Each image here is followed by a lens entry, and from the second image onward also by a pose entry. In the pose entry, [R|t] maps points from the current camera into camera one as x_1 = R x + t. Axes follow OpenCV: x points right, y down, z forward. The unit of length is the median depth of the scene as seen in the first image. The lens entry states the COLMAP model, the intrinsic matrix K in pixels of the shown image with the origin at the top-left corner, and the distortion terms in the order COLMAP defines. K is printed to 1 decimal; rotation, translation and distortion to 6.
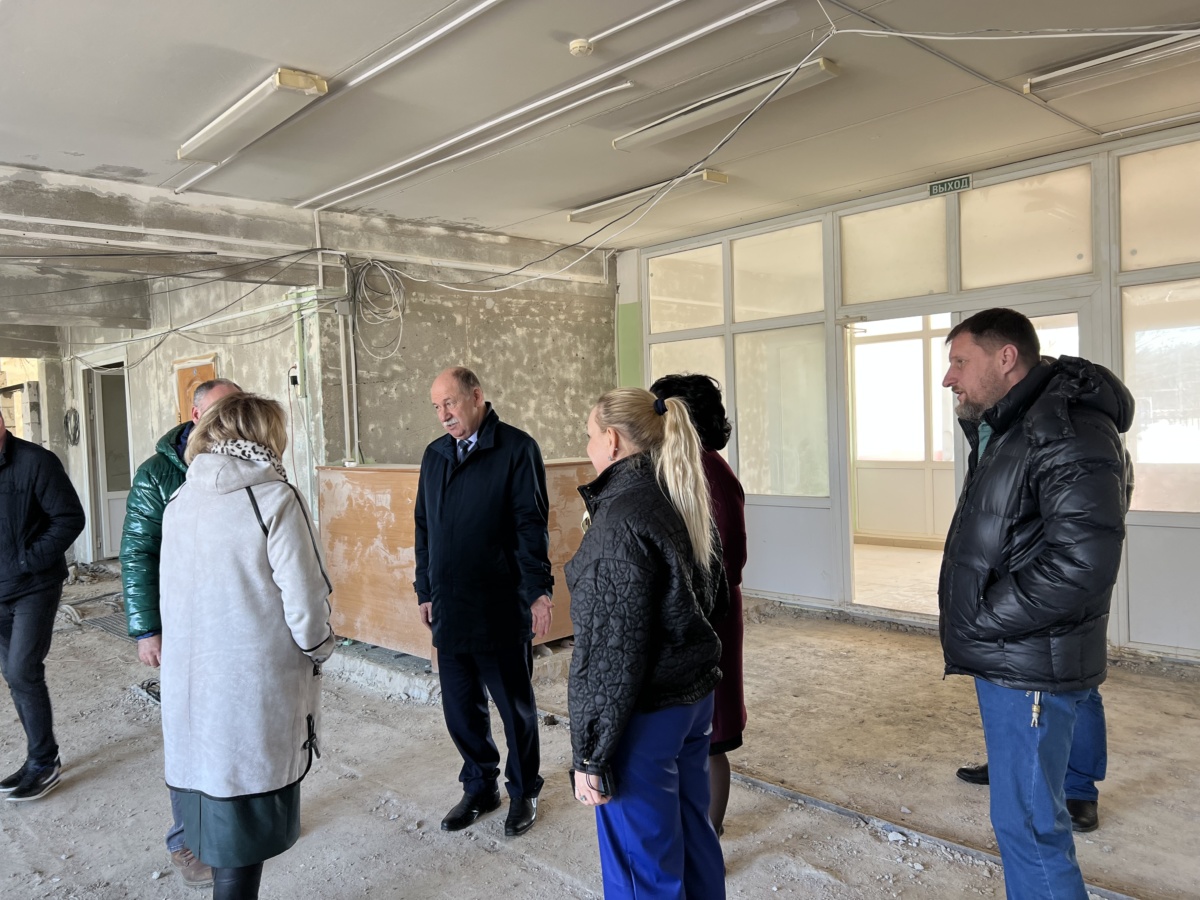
lens RADIAL K [[919.3, 0, 596.3], [0, 919.3, 452.3], [0, 0, 1]] dist [0.070132, -0.066094]
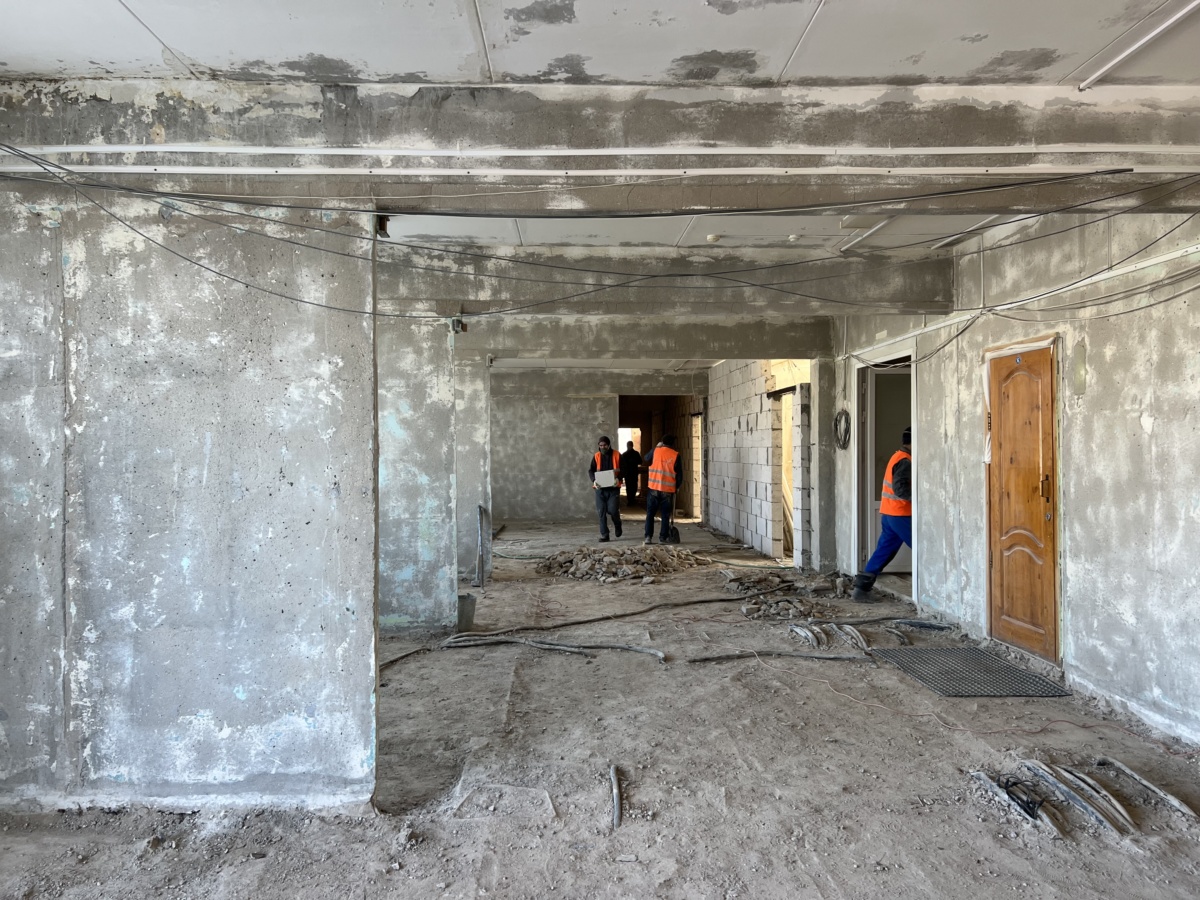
lens RADIAL K [[919.3, 0, 596.3], [0, 919.3, 452.3], [0, 0, 1]] dist [0.070132, -0.066094]
pose [[0.755454, 0.036134, -0.654205, -0.197261], [-0.044433, 0.999005, 0.003868, 0.004738], [0.653693, 0.026146, 0.756308, 0.185378]]
